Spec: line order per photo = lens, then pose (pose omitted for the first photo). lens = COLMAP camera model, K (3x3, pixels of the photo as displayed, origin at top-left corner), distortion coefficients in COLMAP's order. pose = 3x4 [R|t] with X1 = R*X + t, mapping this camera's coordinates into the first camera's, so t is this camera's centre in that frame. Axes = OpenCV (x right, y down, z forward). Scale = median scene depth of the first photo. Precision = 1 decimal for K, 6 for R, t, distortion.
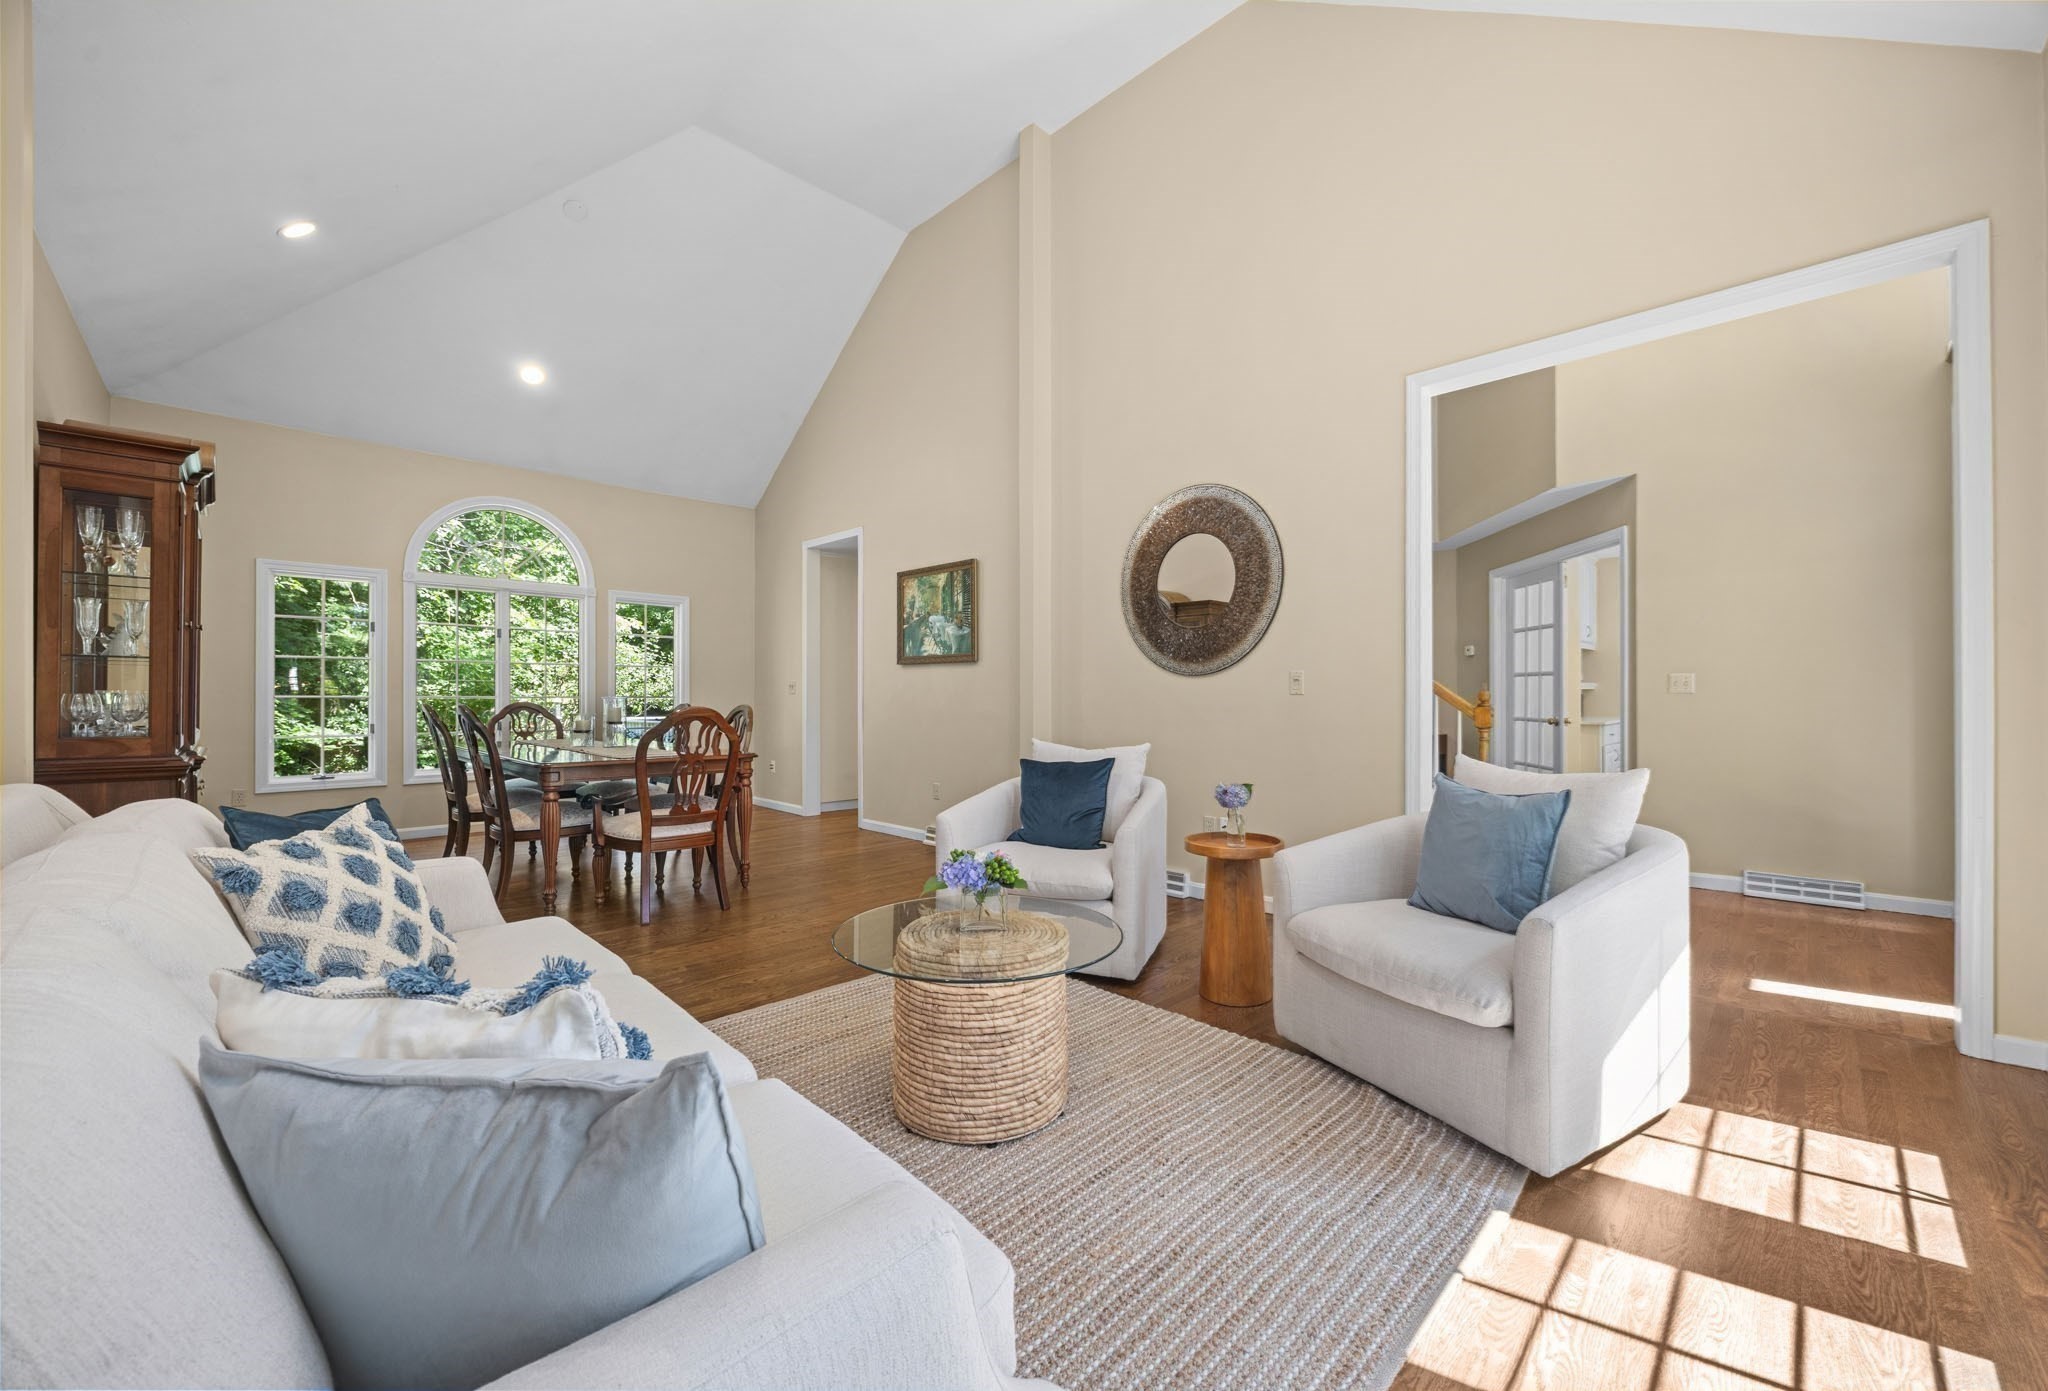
lens RADIAL K [[805.3, 0, 1043.6], [0, 805.3, 691.5], [0, 0, 1]] dist [-0.008600, 0.000182]
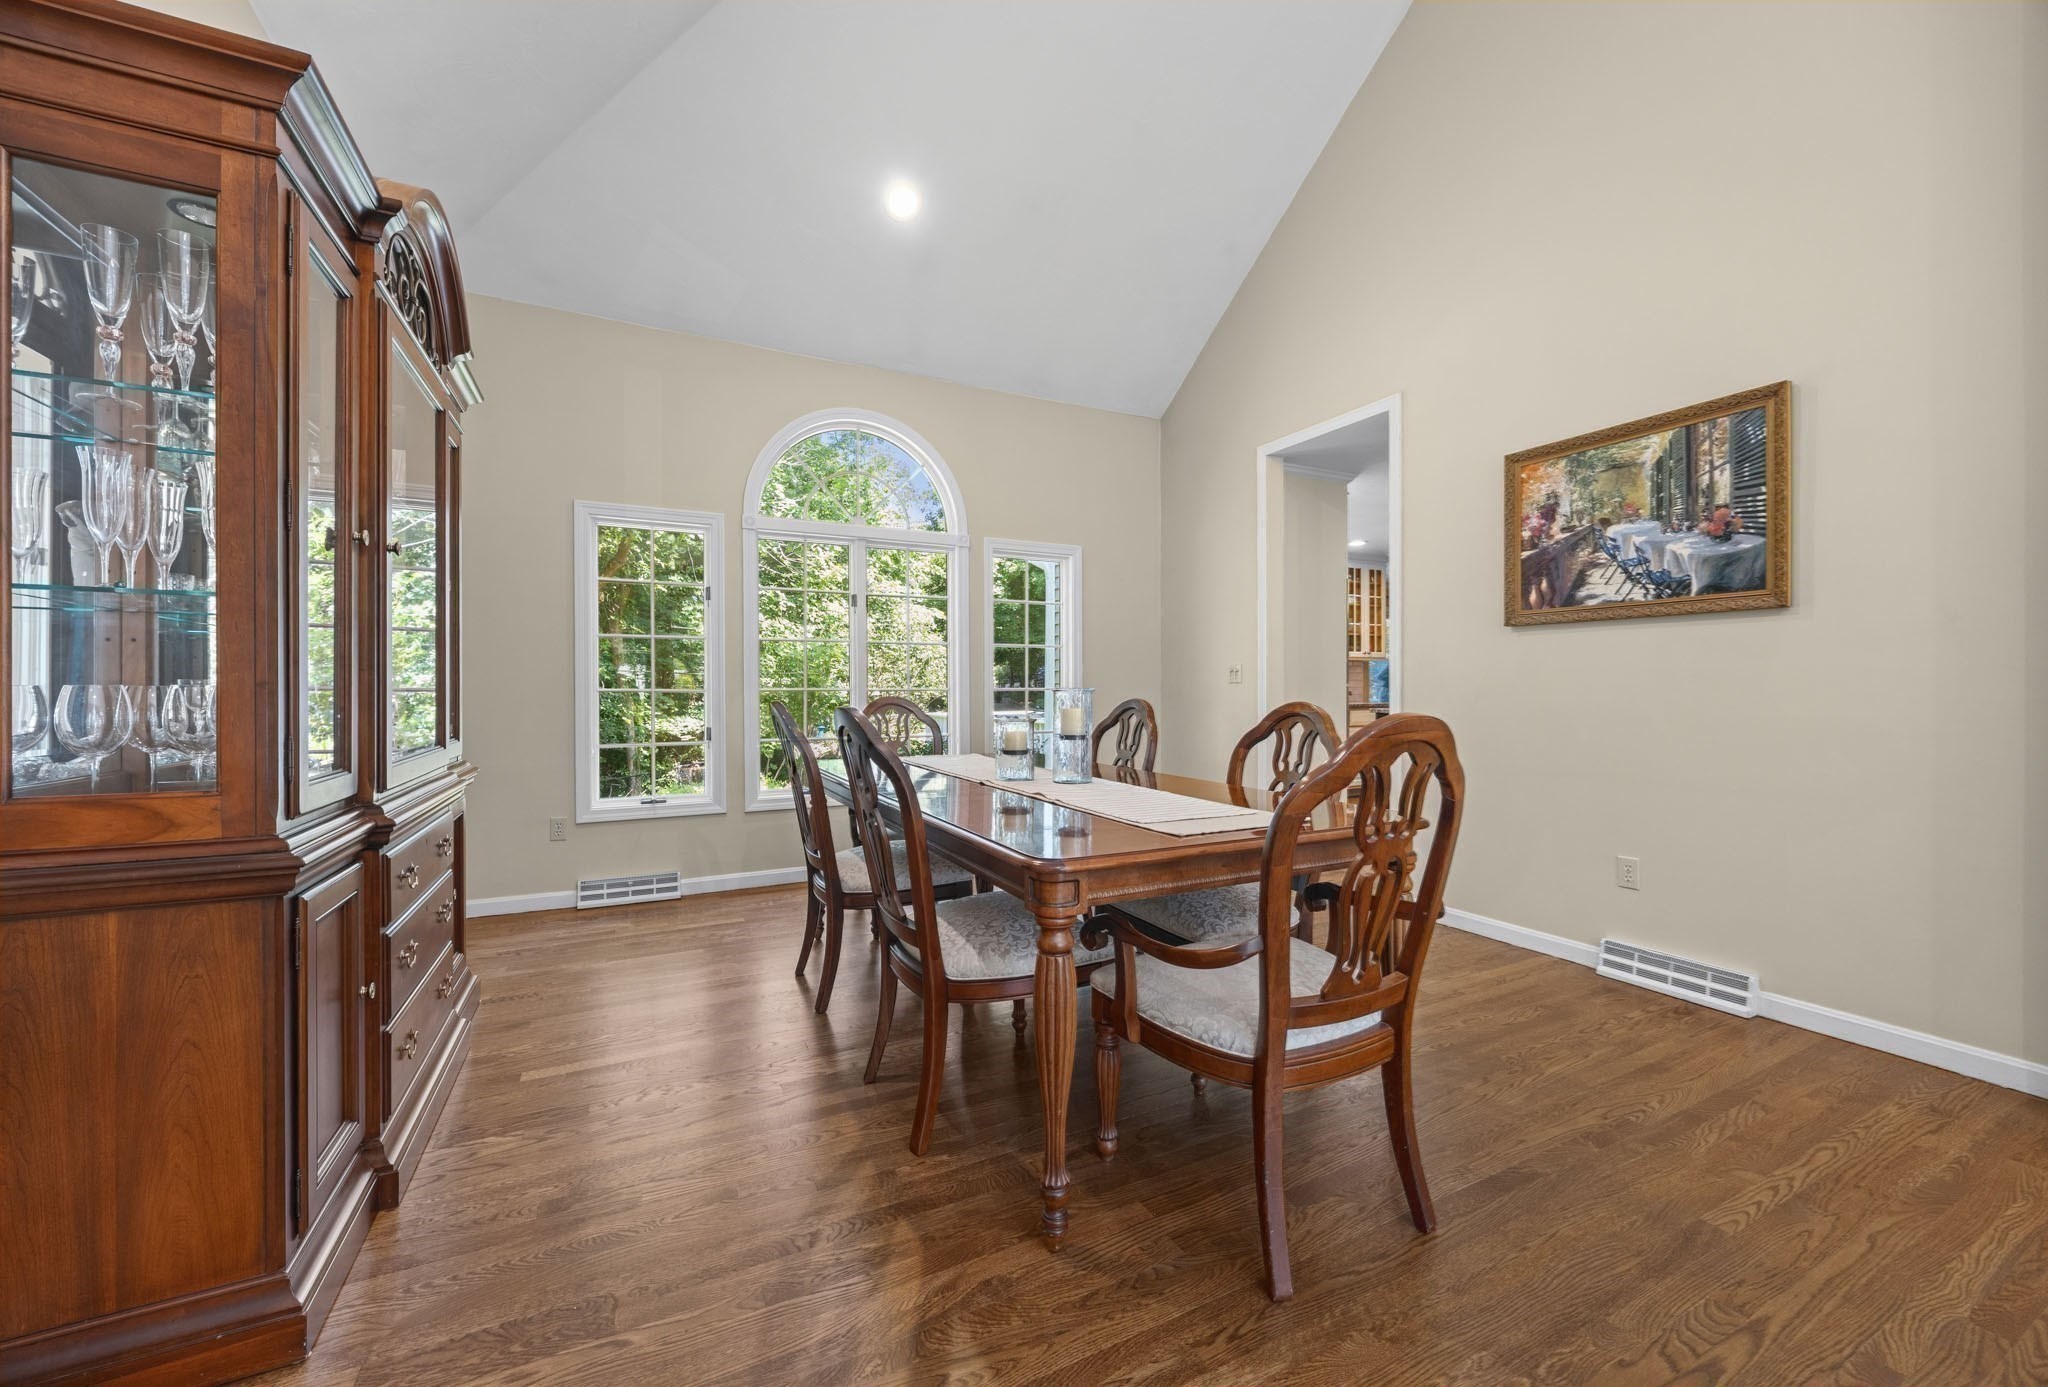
lens RADIAL K [[805.3, 0, 1014.4], [0, 805.3, 685.6], [0, 0, 1]] dist [-0.008600, 0.000182]
pose [[0.939353, -0.005785, -0.342904, -0.322719], [0.007024, 0.999973, 0.002371, 0.002651], [0.342880, -0.004636, 0.939368, 0.403135]]
